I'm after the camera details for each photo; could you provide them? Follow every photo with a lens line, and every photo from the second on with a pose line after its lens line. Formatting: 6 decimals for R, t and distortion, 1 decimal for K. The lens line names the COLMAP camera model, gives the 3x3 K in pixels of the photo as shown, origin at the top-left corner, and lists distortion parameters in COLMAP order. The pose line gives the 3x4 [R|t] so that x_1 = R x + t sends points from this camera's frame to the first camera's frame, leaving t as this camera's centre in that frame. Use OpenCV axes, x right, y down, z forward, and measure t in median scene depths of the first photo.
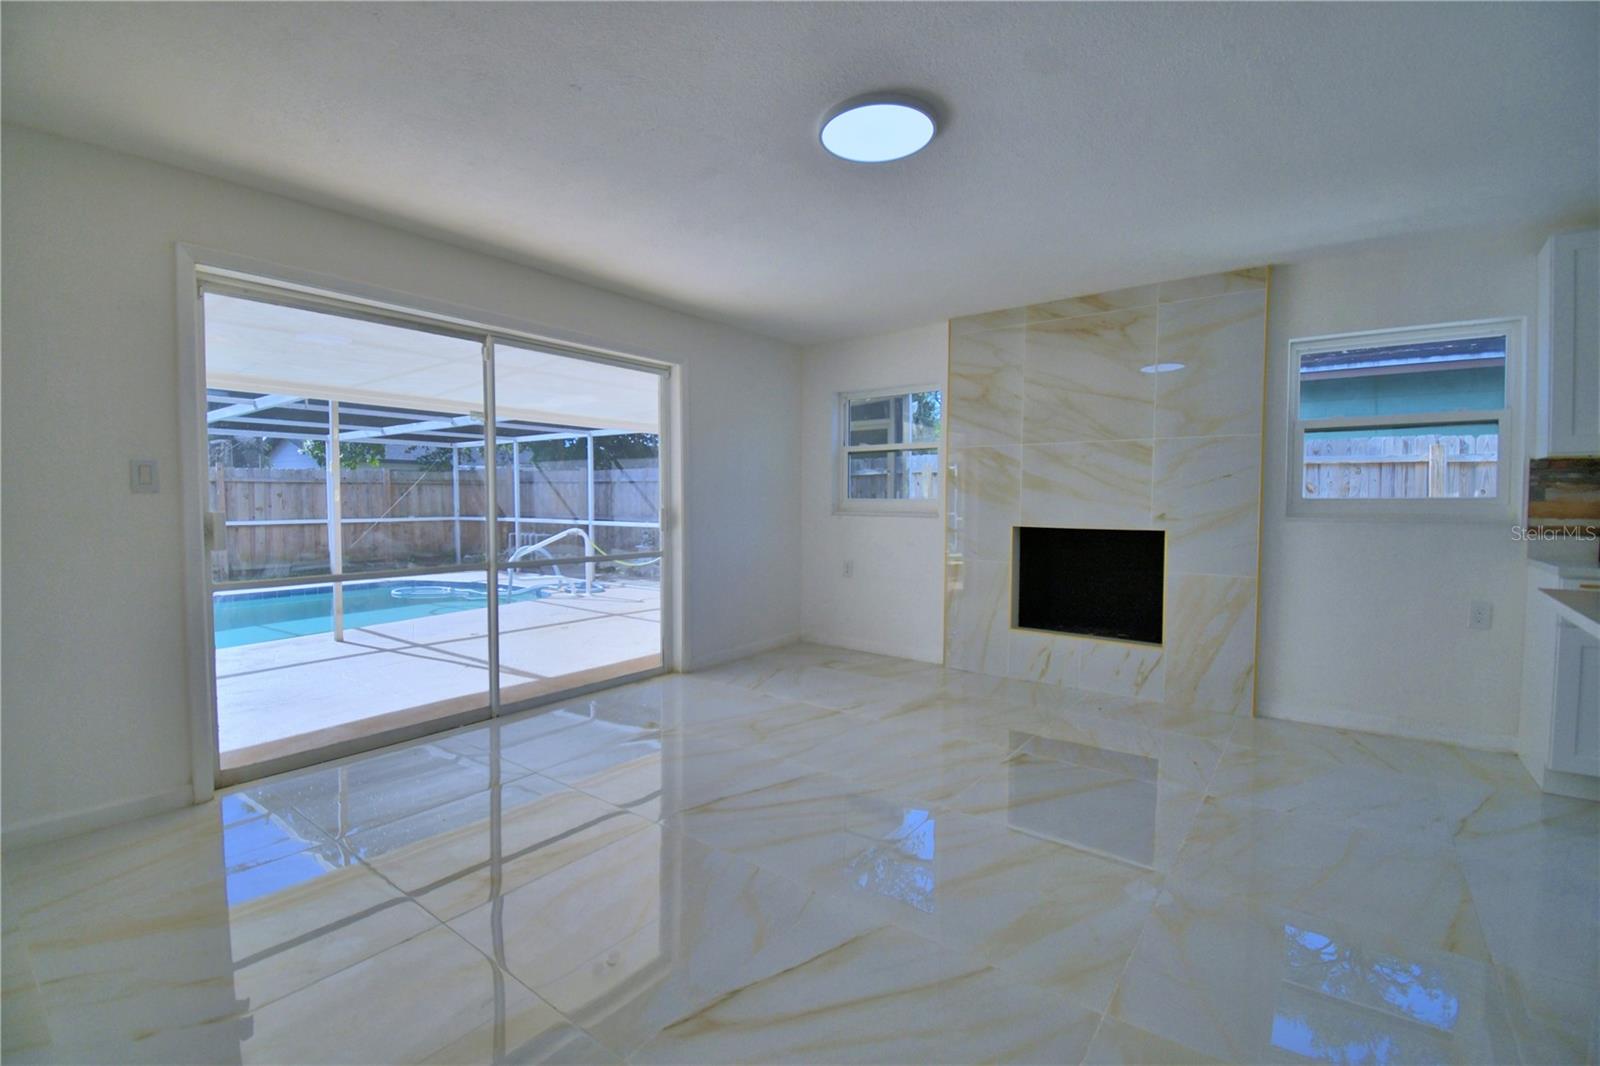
lens RADIAL K [[702.7, 0, 792.3], [0, 702.7, 529.9], [0, 0, 1]] dist [0.012522, -0.020042]
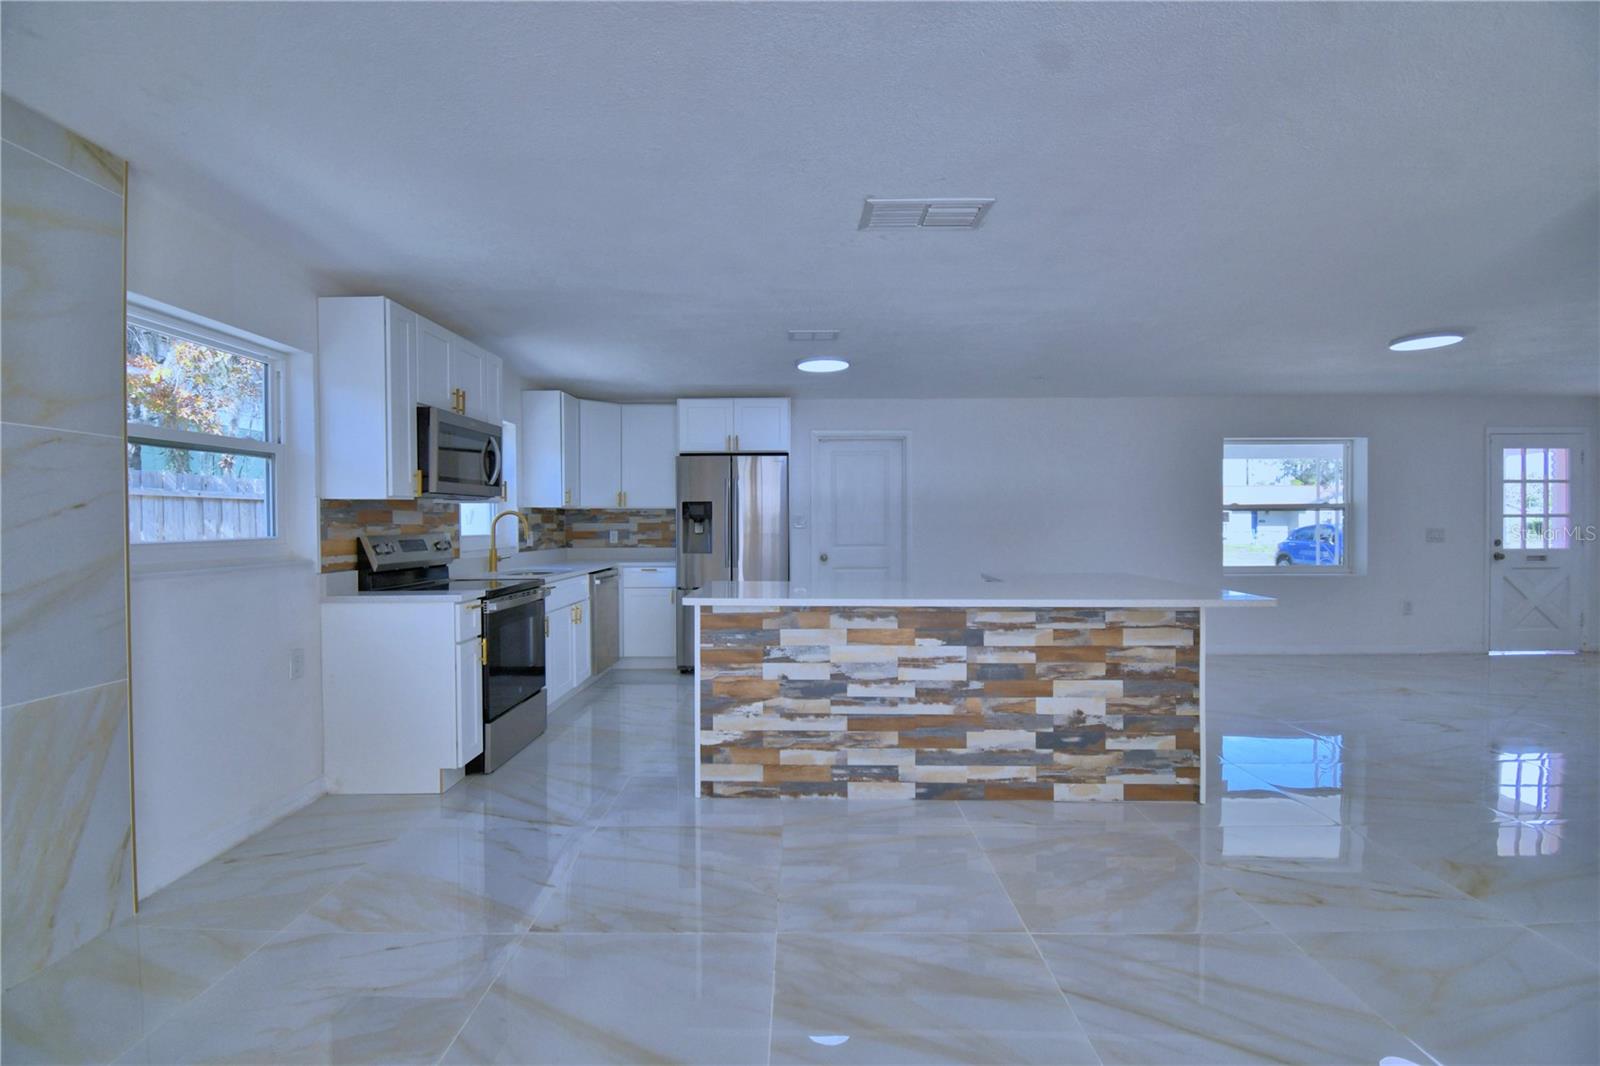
lens RADIAL K [[711.0, 0, 793.8], [0, 711.0, 531.2], [0, 0, 1]] dist [0.027918, -0.031396]
pose [[-0.602533, -0.009781, 0.798034, -0.135256], [0.037608, 0.998466, 0.040633, -0.053243], [-0.797207, 0.054495, -0.601241, 0.806403]]
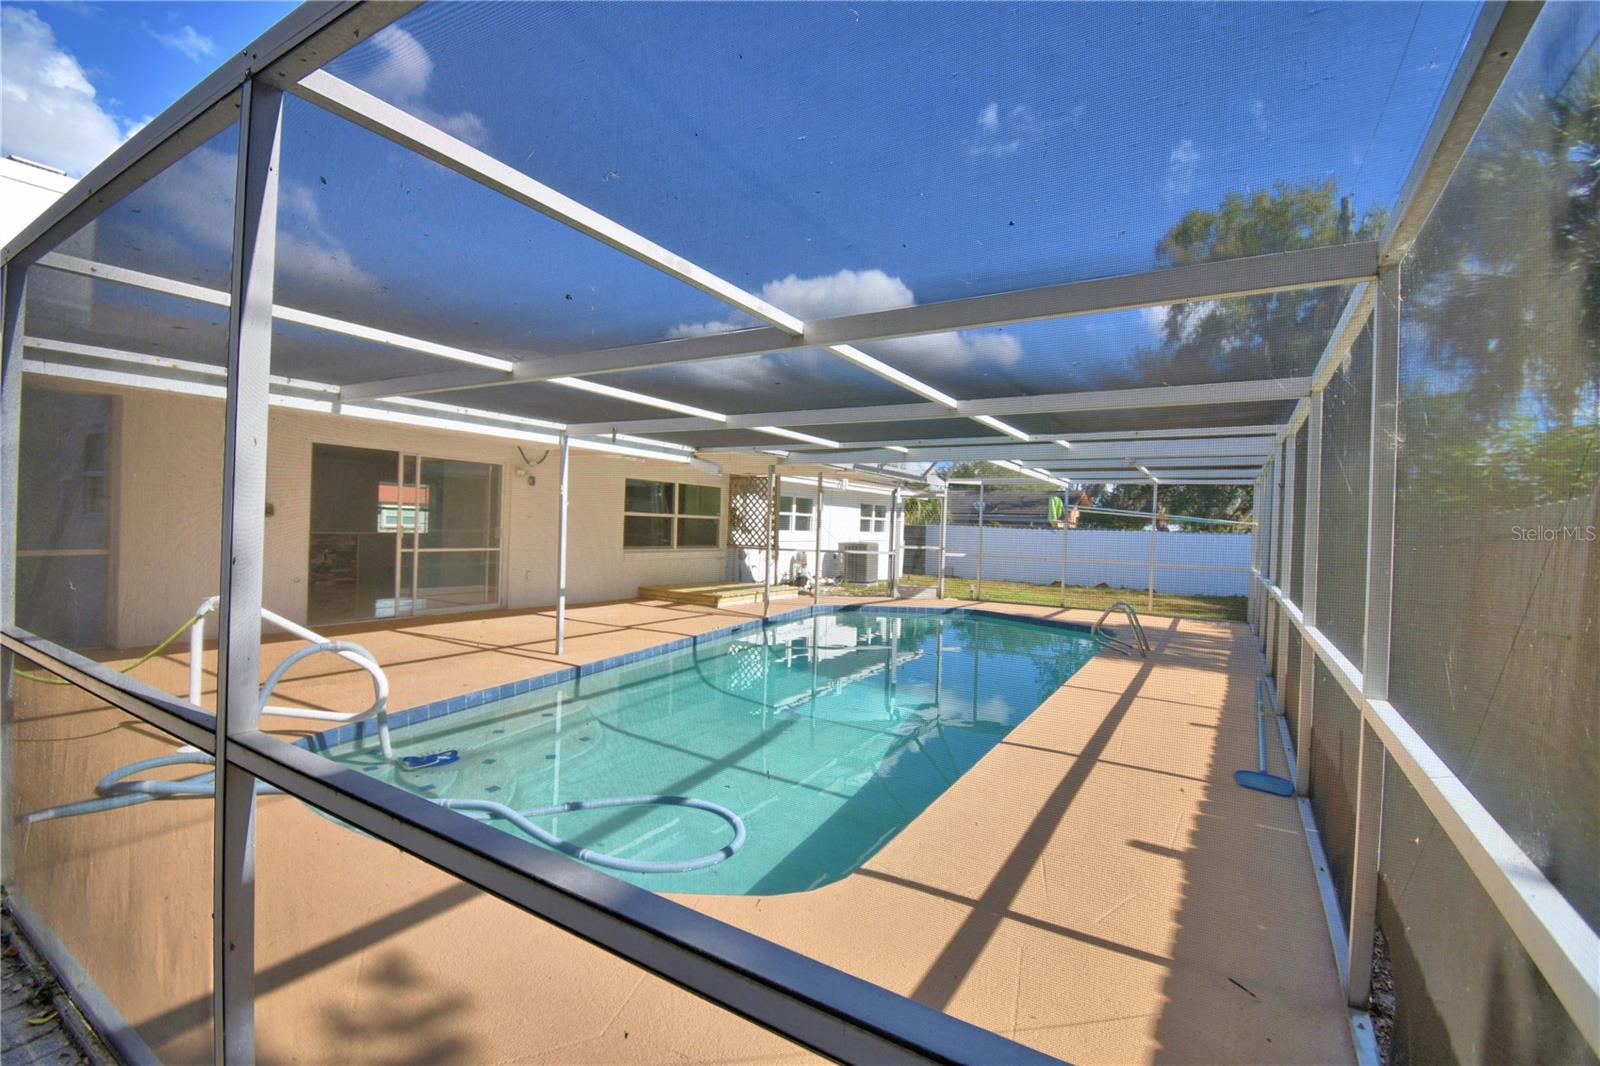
lens RADIAL K [[699.5, 0, 793.2], [0, 699.5, 530.0], [0, 0, 1]] dist [0.026480, -0.030712]
pose [[-0.994733, -0.035494, -0.096158, -1.298149], [-0.040546, 0.997870, 0.051100, -0.168615], [0.094139, 0.054730, -0.994054, 3.064918]]
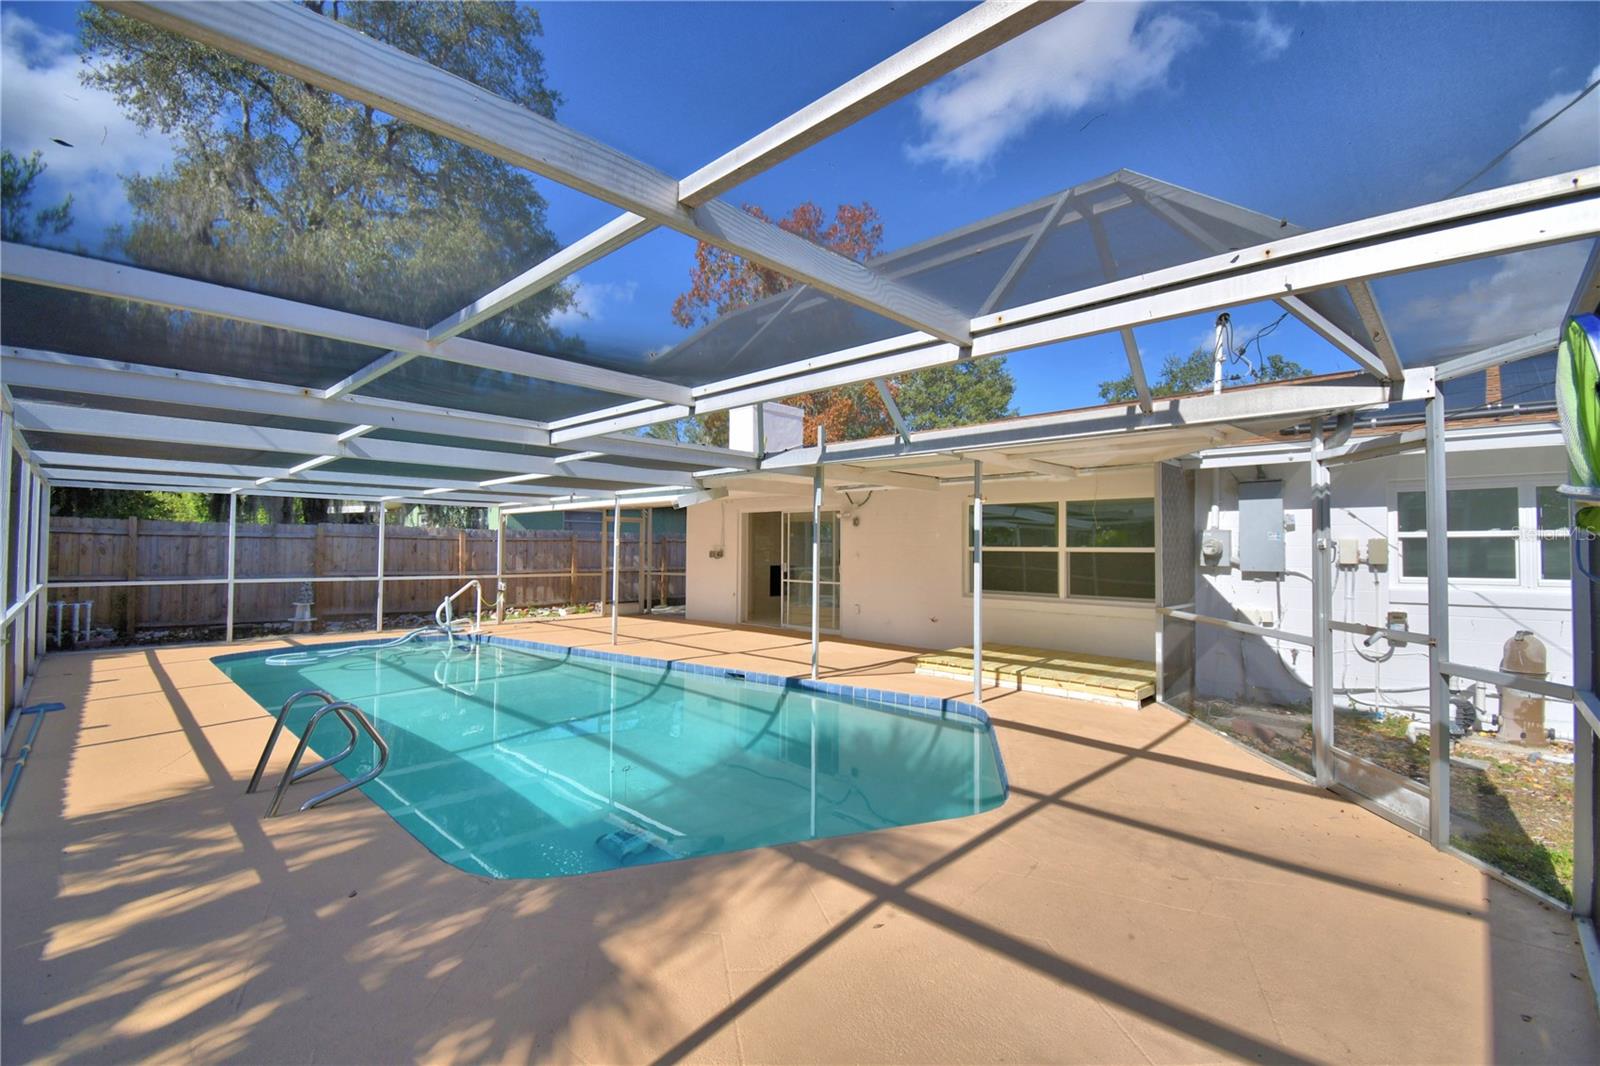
lens RADIAL K [[699.5, 0, 793.2], [0, 699.5, 530.0], [0, 0, 1]] dist [0.026480, -0.030712]
pose [[0.117226, 0.025731, 0.992772, -3.281033], [0.036138, 0.998892, -0.030156, -0.074920], [-0.992448, 0.039411, 0.116166, 0.472475]]
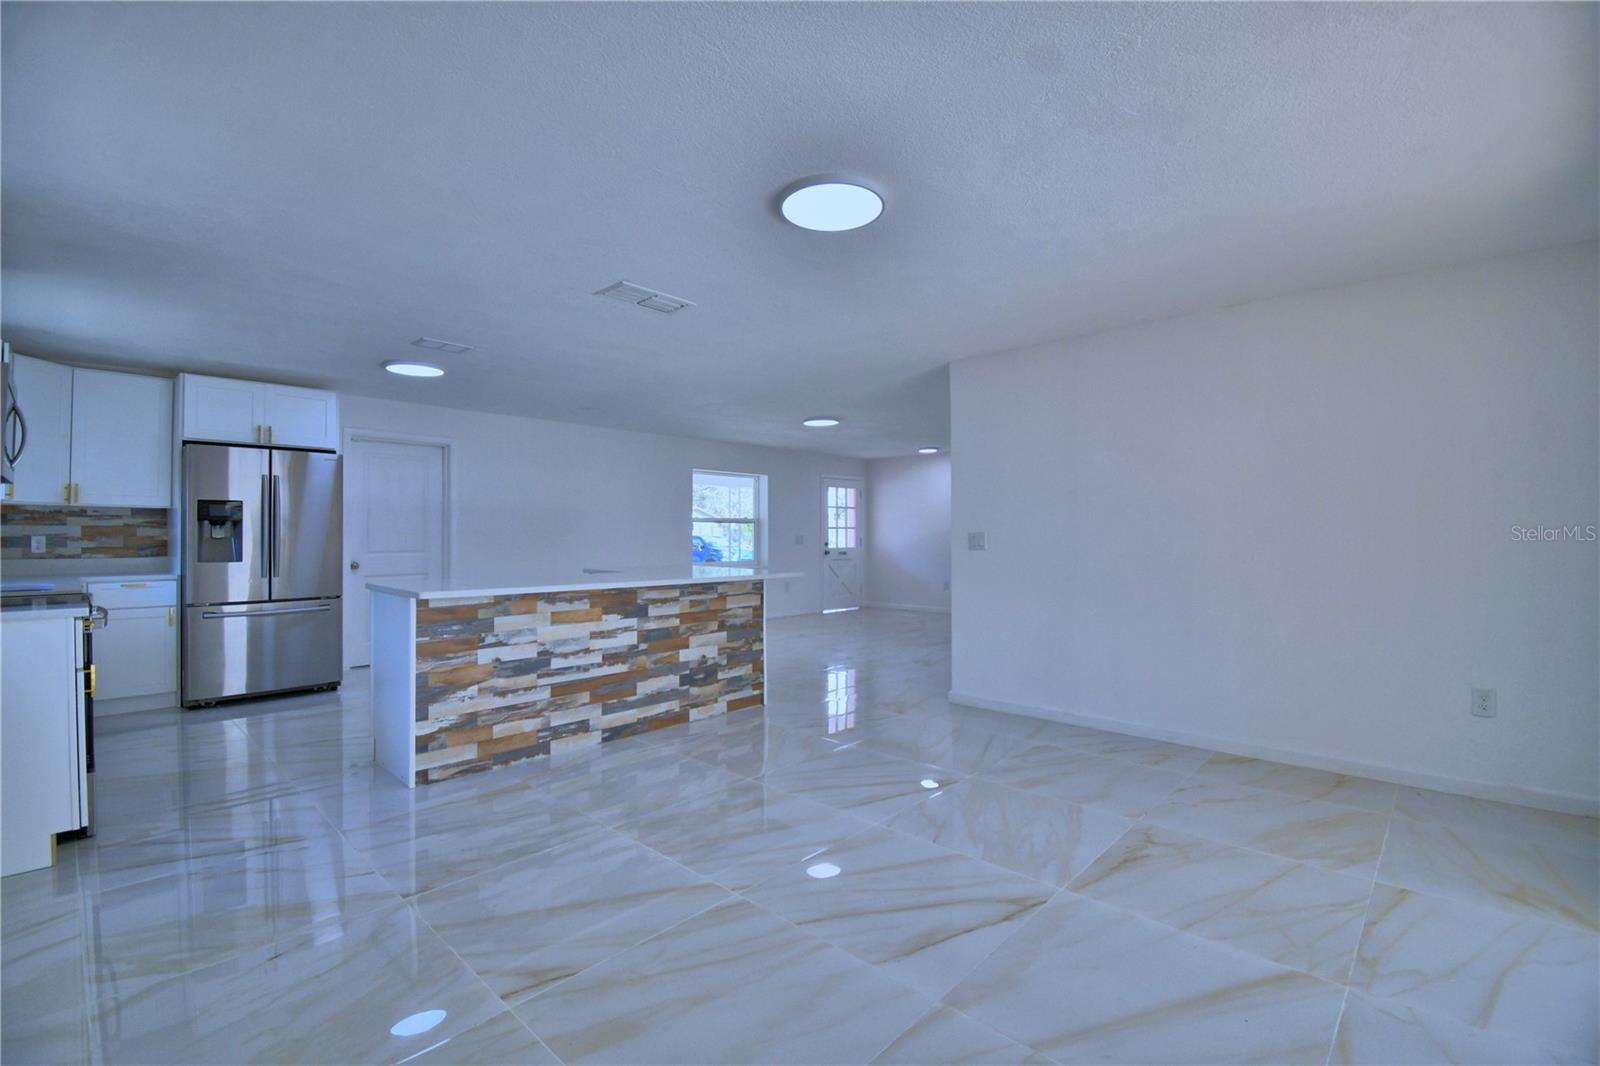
lens RADIAL K [[699.5, 0, 793.2], [0, 699.5, 530.0], [0, 0, 1]] dist [0.026480, -0.030712]
pose [[-0.994824, -0.001071, 0.101603, 0.037746], [0.002795, 0.999277, 0.037904, -0.053790], [-0.101570, 0.037992, -0.994103, 1.162063]]
